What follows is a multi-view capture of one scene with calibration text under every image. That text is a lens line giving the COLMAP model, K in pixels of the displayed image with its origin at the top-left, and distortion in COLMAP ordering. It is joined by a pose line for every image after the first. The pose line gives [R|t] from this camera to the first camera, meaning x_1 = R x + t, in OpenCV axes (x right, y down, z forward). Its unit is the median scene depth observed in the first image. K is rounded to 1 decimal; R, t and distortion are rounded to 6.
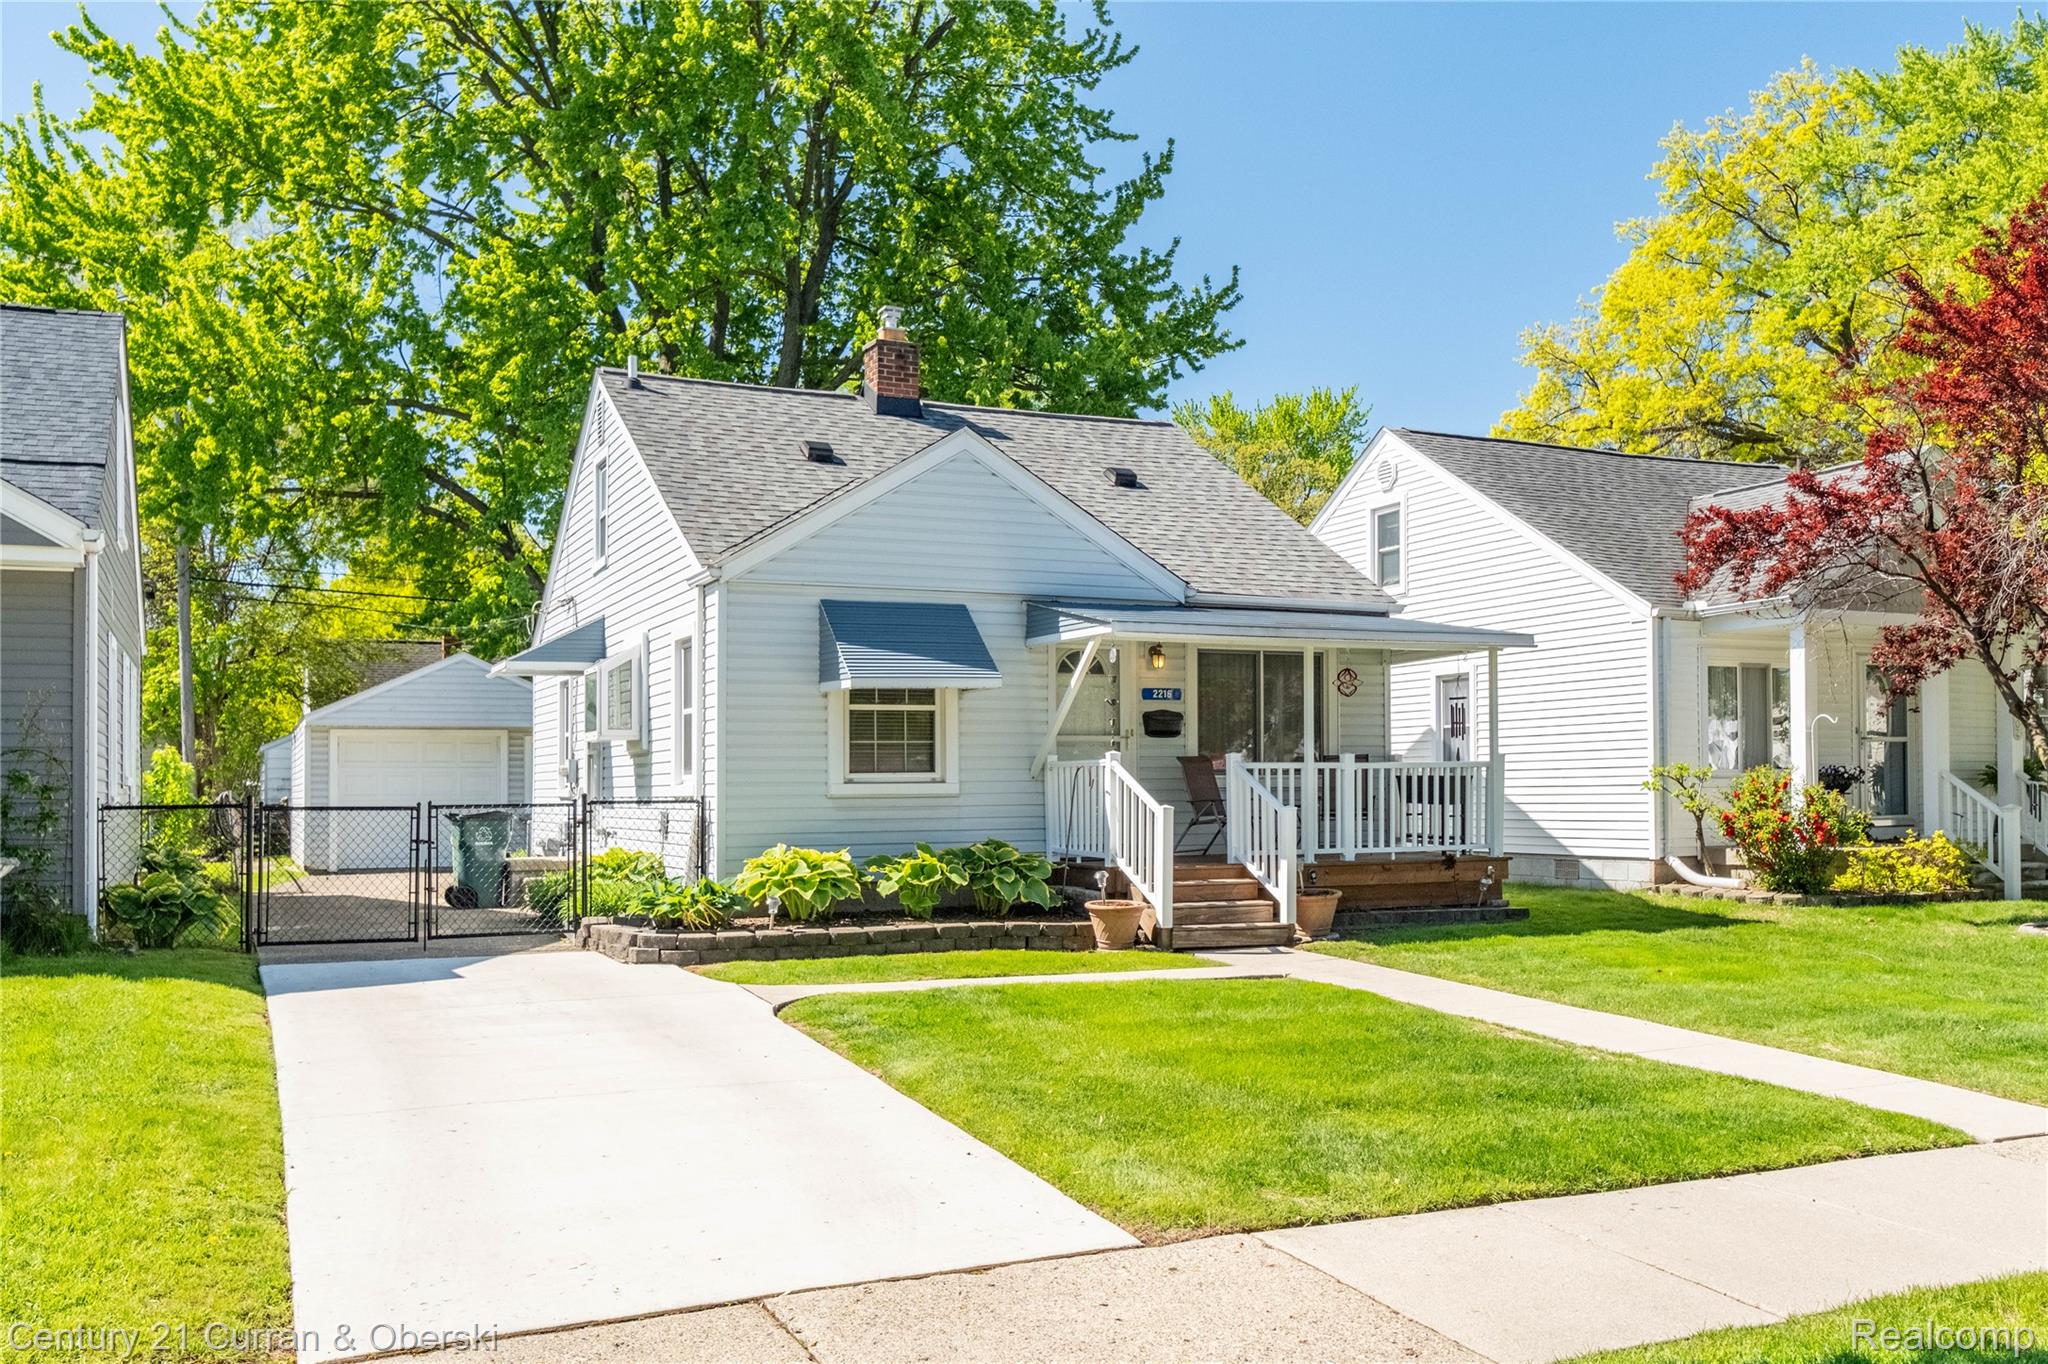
lens RADIAL K [[1714.8, 0, 1031.5], [0, 1714.8, 750.7], [0, 0, 1]] dist [-0.018209, 0.050199]
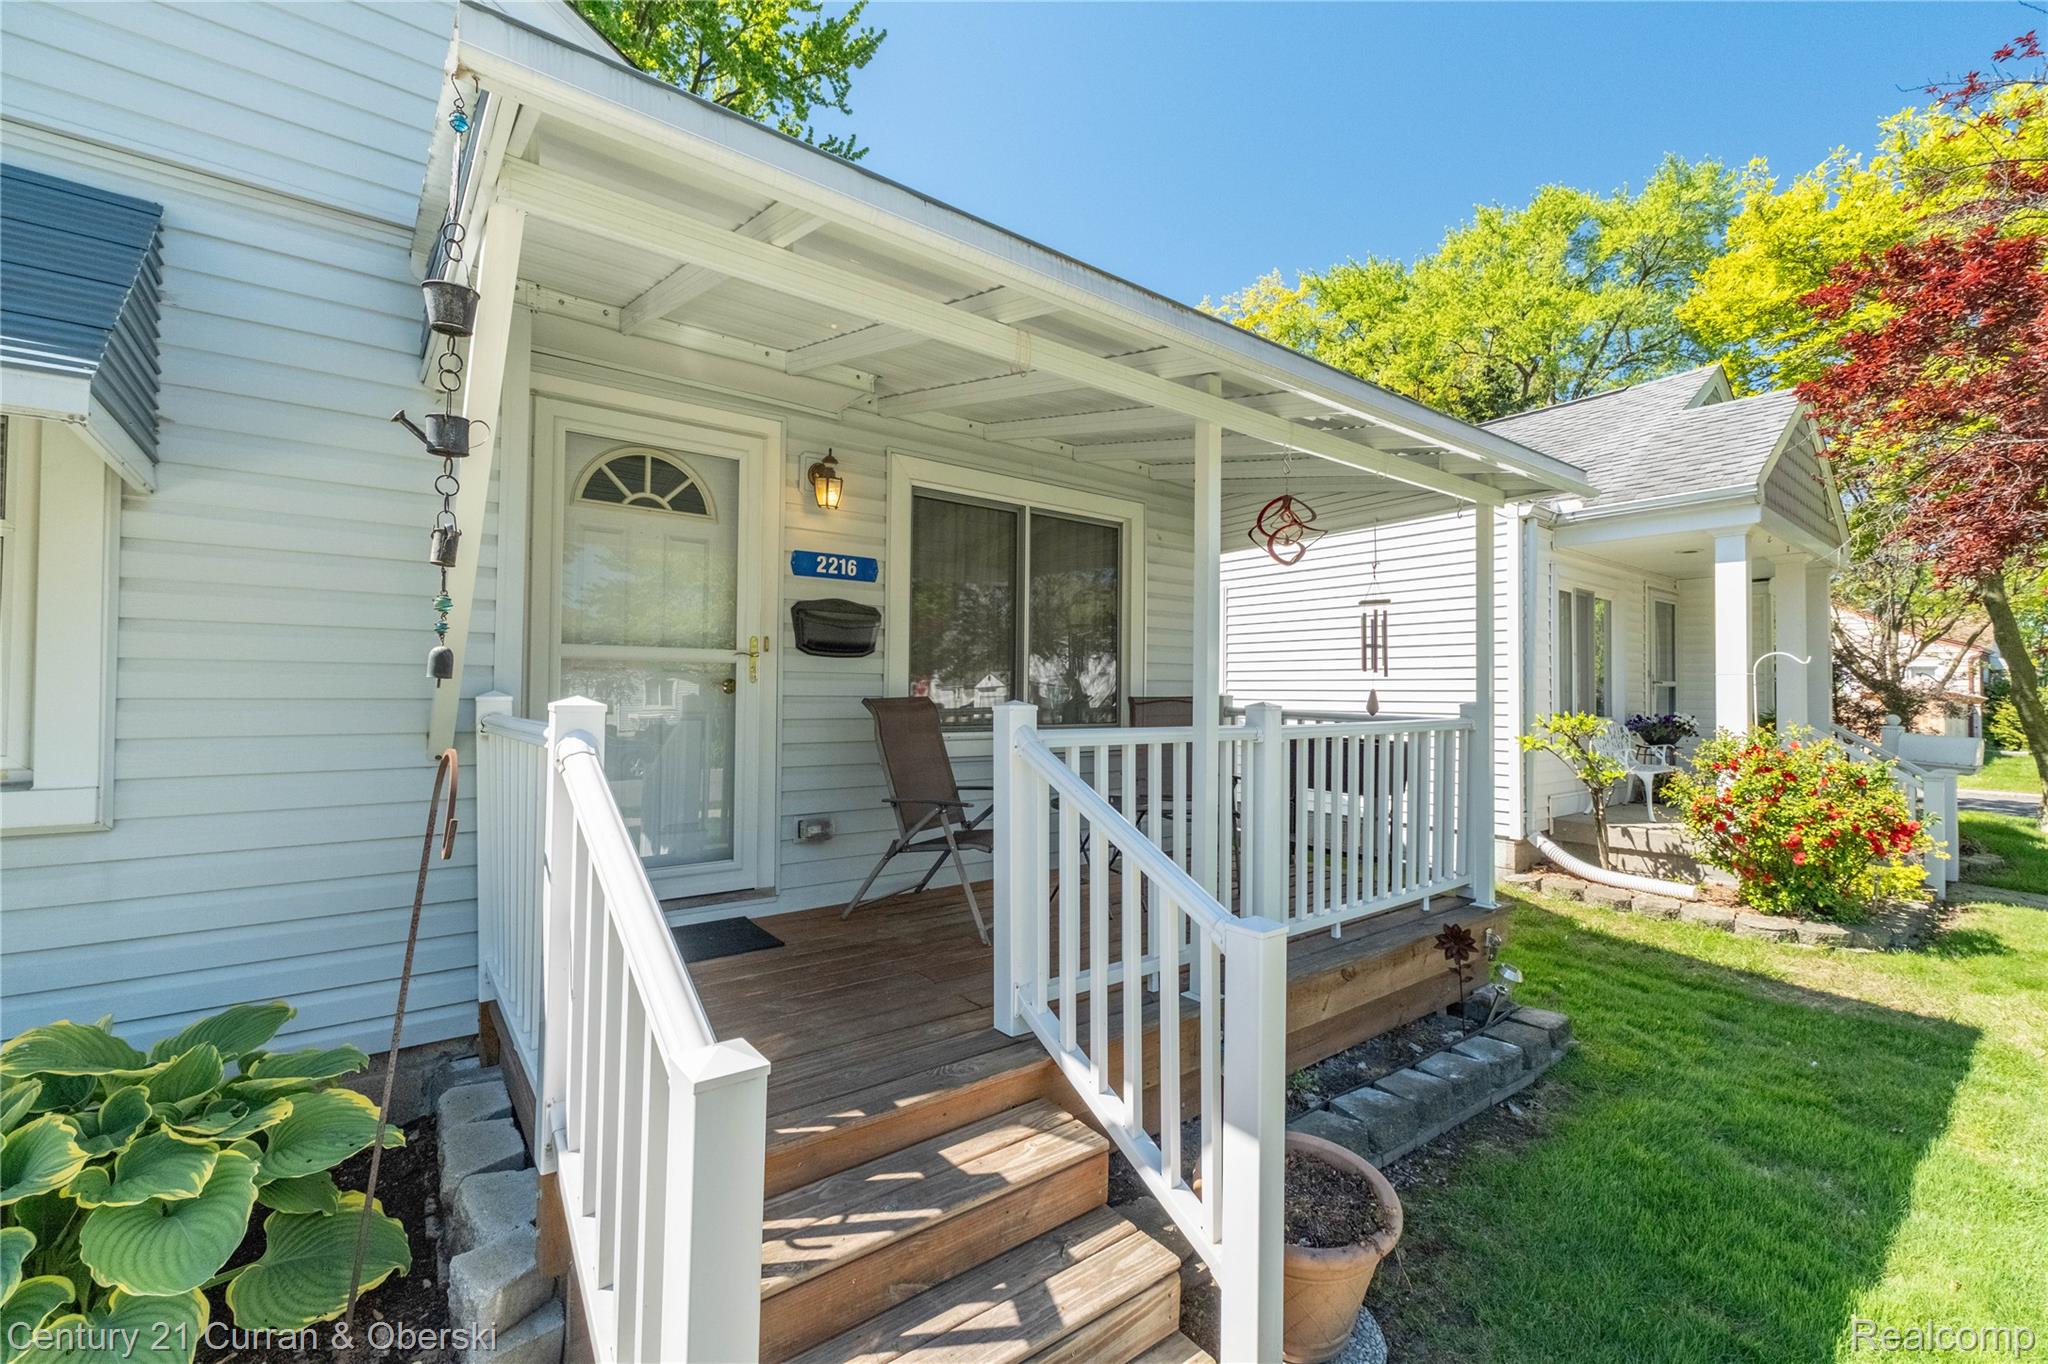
lens RADIAL K [[865.7, 0, 1022.0], [0, 865.7, 671.3], [0, 0, 1]] dist [-0.000726, 0.000152]
pose [[0.971765, 0.023233, 0.234804, 0.070615], [-0.022744, 0.999730, -0.004792, -0.003766], [-0.234852, -0.000684, 0.972031, 0.754288]]
